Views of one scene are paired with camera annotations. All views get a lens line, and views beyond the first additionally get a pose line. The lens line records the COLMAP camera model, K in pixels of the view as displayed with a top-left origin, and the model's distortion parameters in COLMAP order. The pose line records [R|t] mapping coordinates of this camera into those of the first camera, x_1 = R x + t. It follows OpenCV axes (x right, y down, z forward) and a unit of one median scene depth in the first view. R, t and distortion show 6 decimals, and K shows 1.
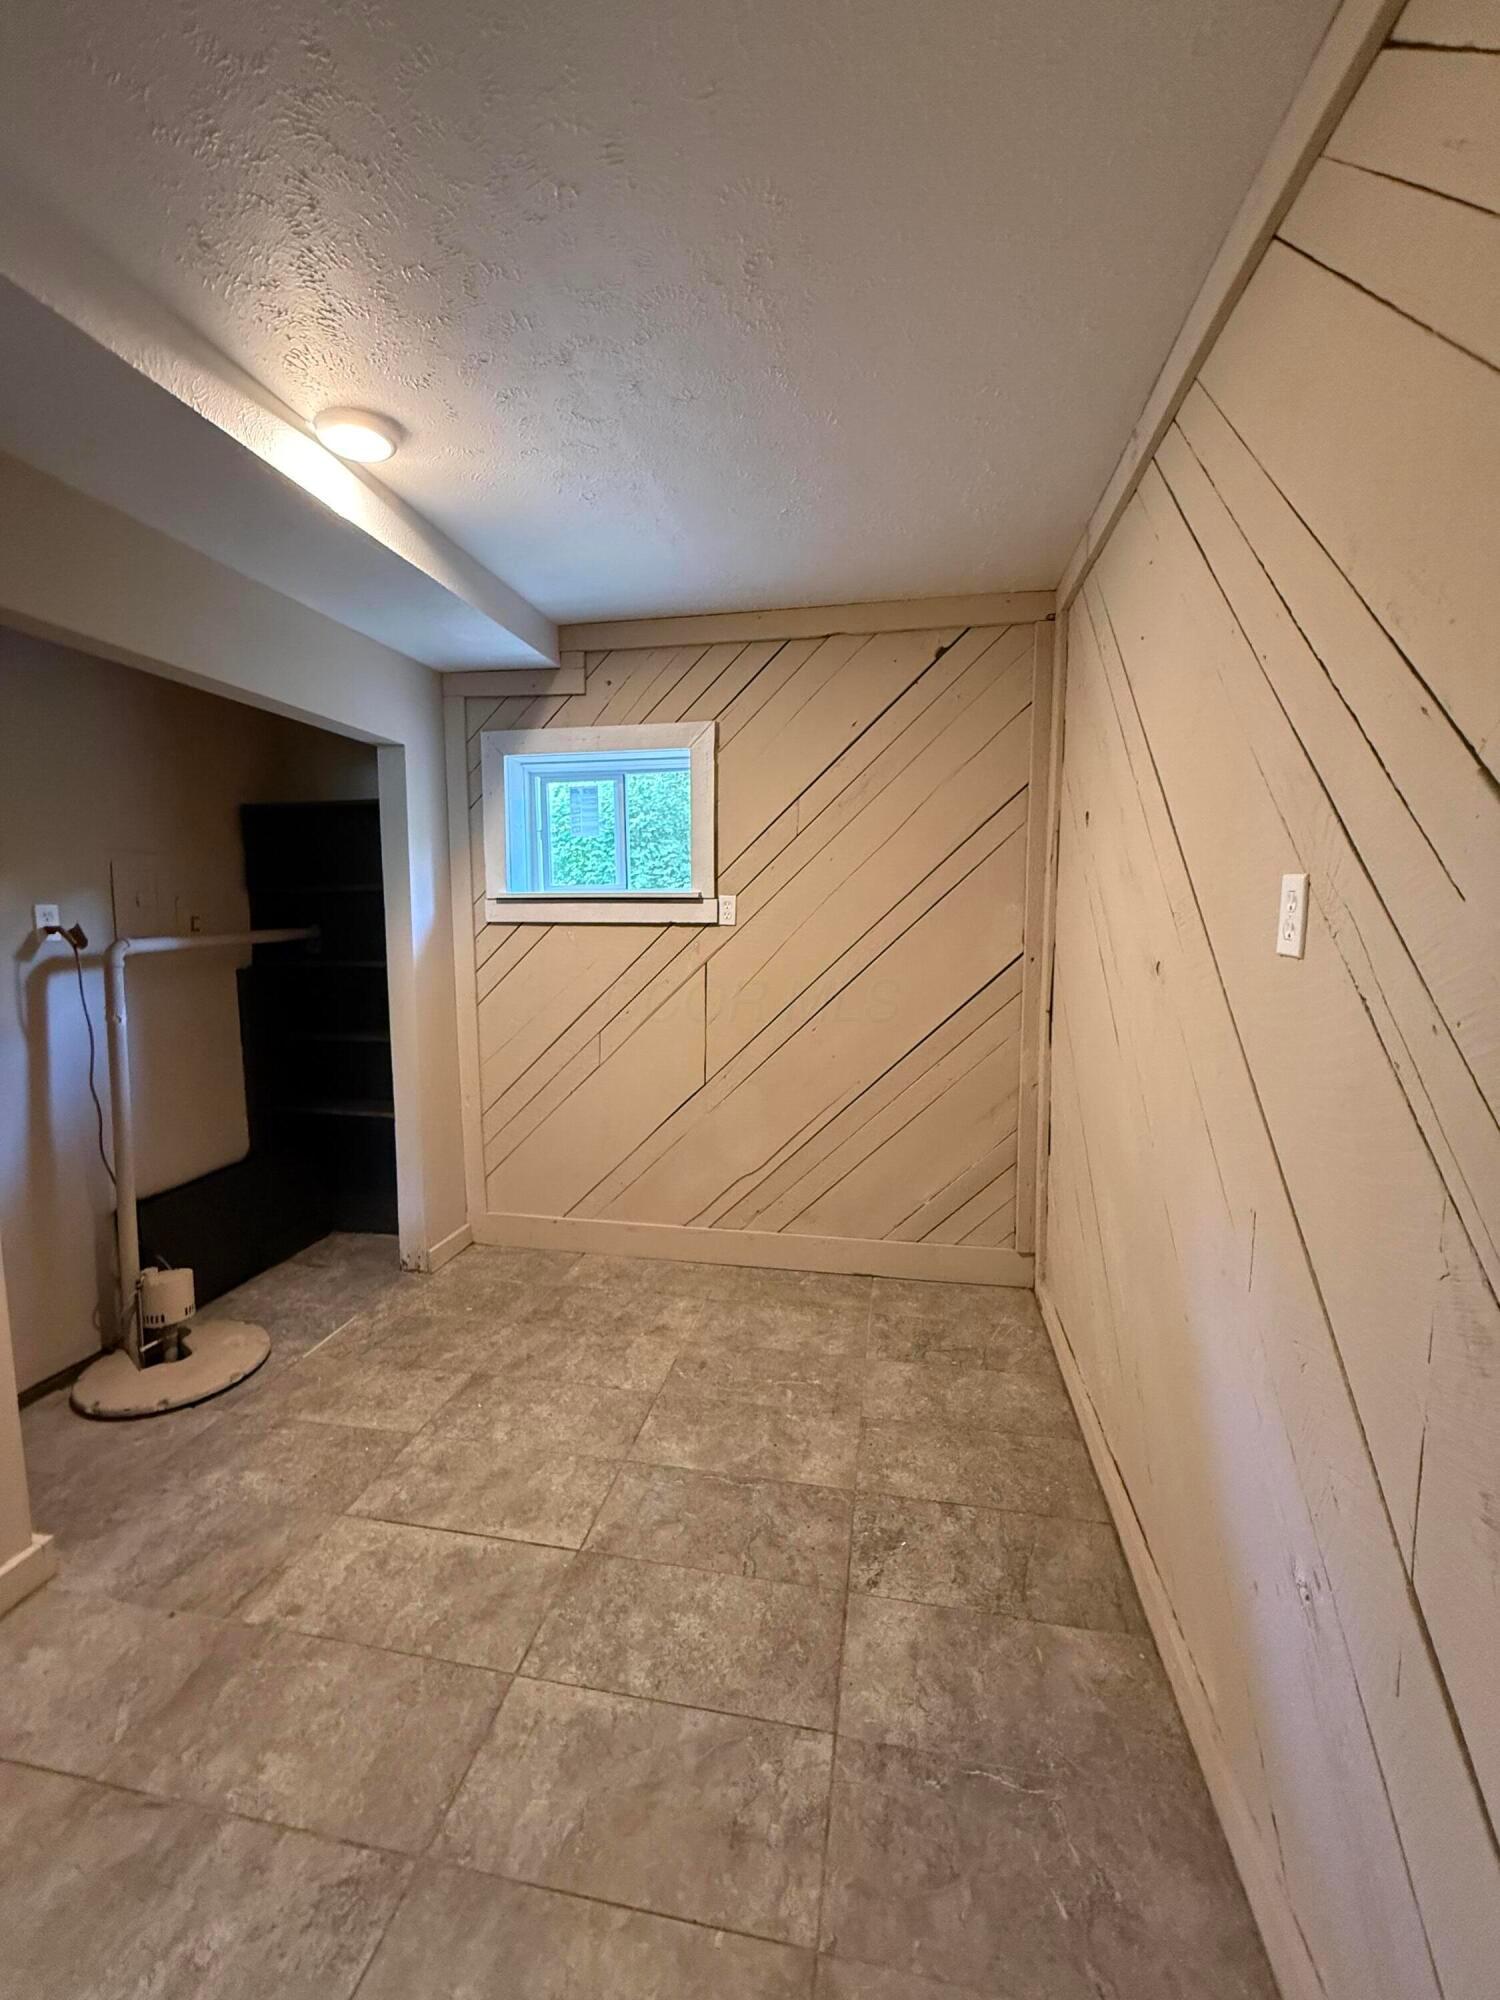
lens RADIAL K [[794.8, 0, 754.7], [0, 794.8, 994.7], [0, 0, 1]] dist [0.001338, -0.000498]
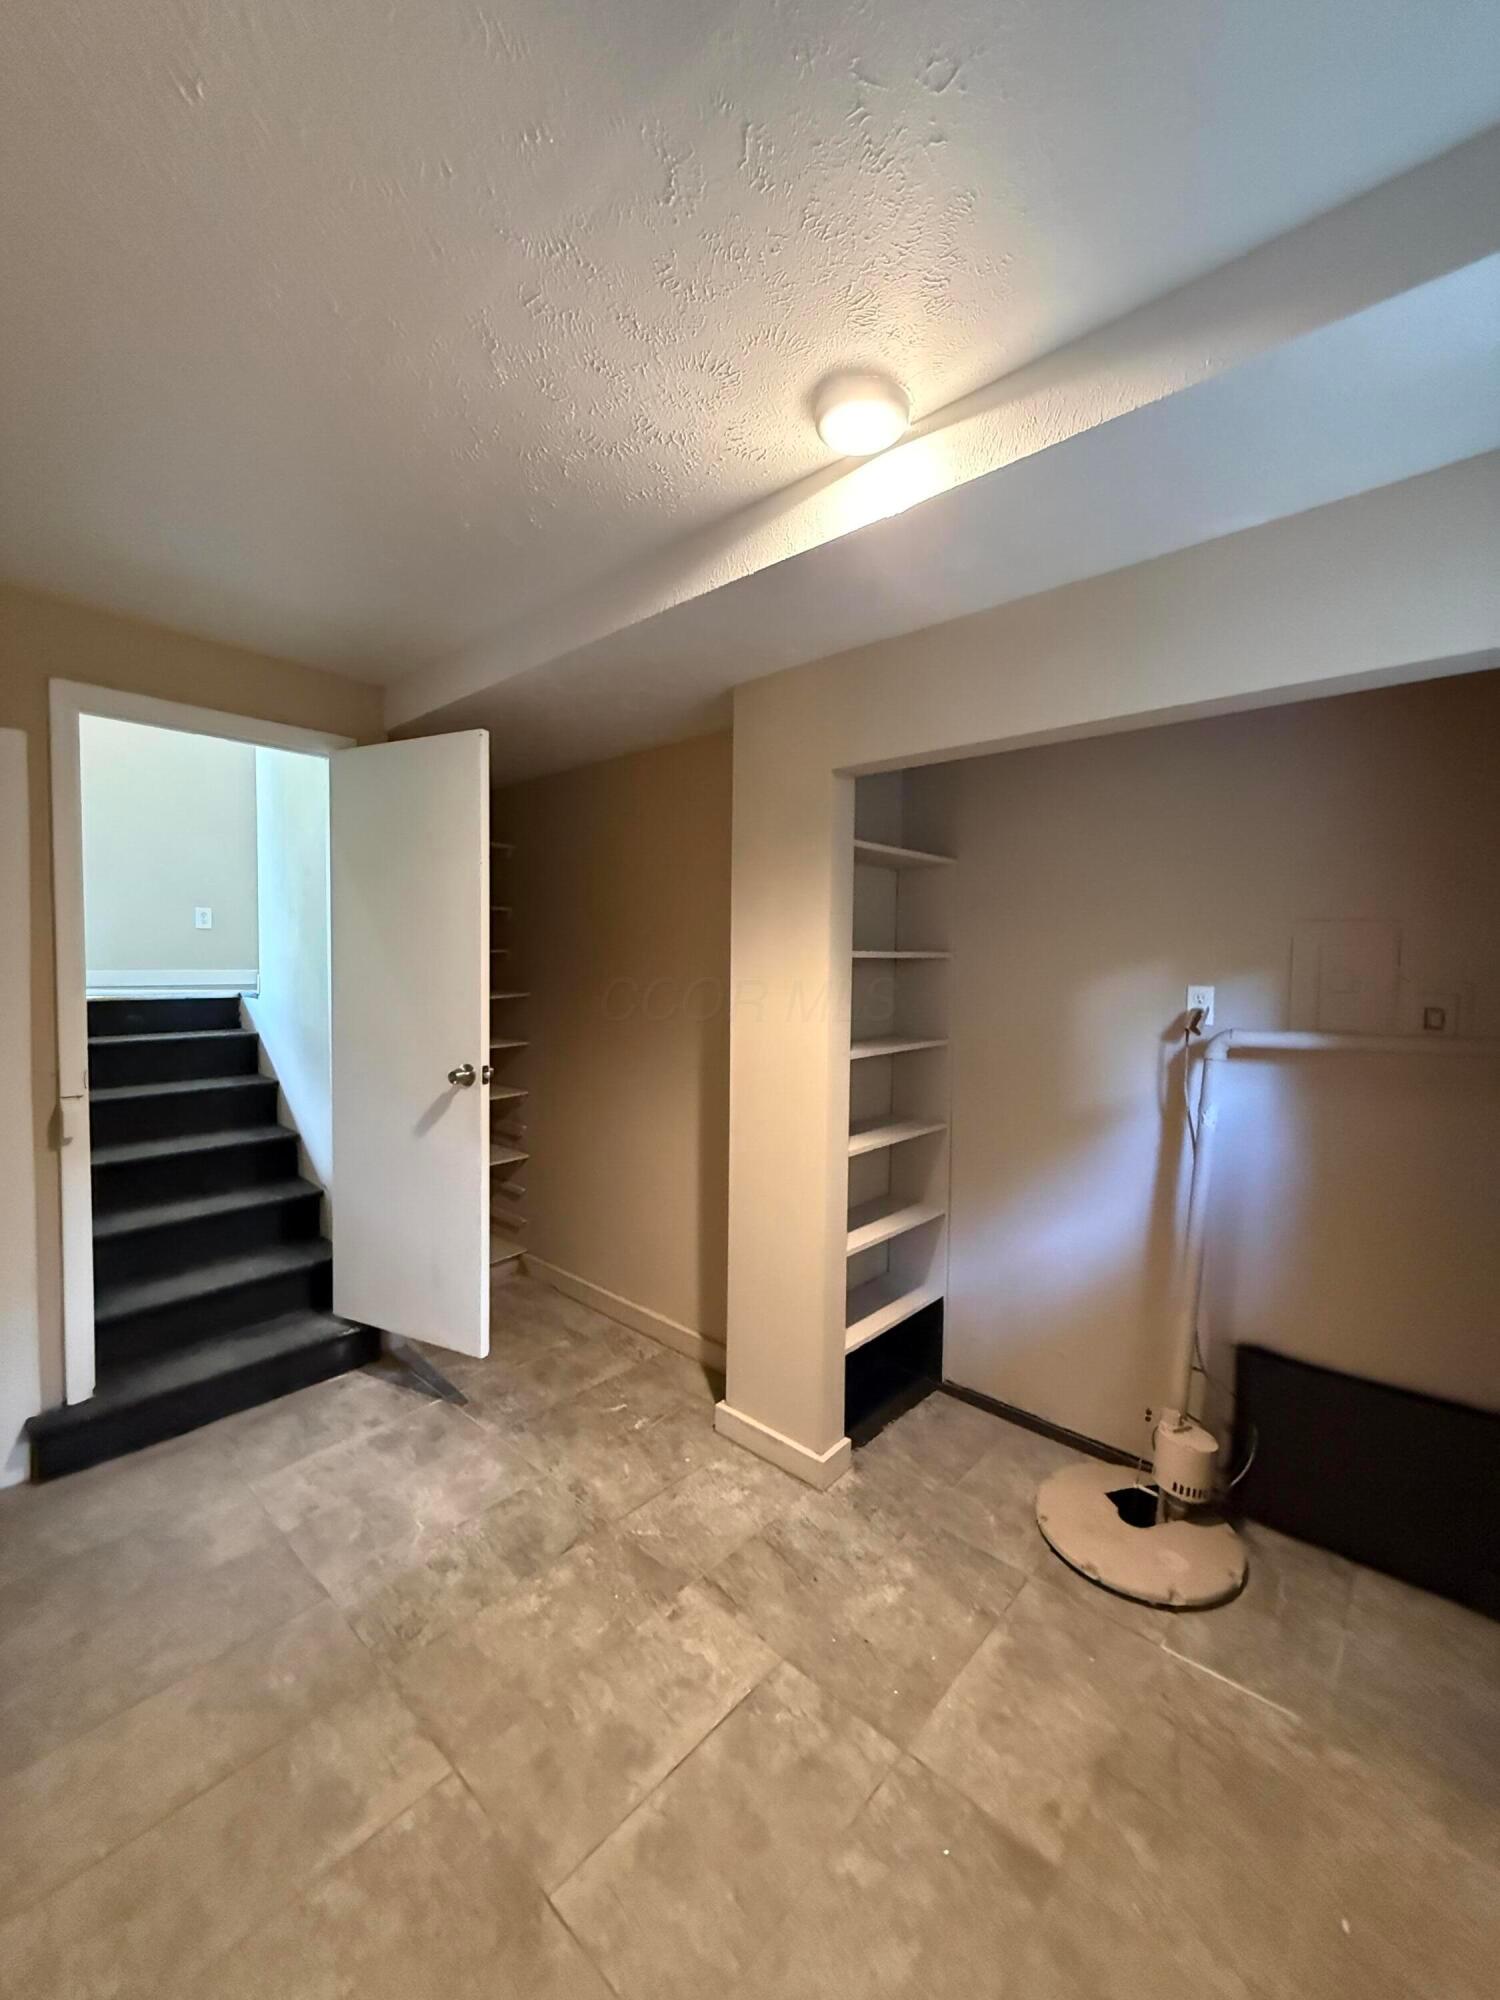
lens RADIAL K [[794.8, 0, 755.9], [0, 794.8, 1000.3], [0, 0, 1]] dist [0.001338, -0.000498]
pose [[-0.520274, 0.035377, -0.853266, 0.252377], [-0.097083, 0.990214, 0.100251, -0.184428], [0.848463, 0.134995, -0.511749, 1.356640]]
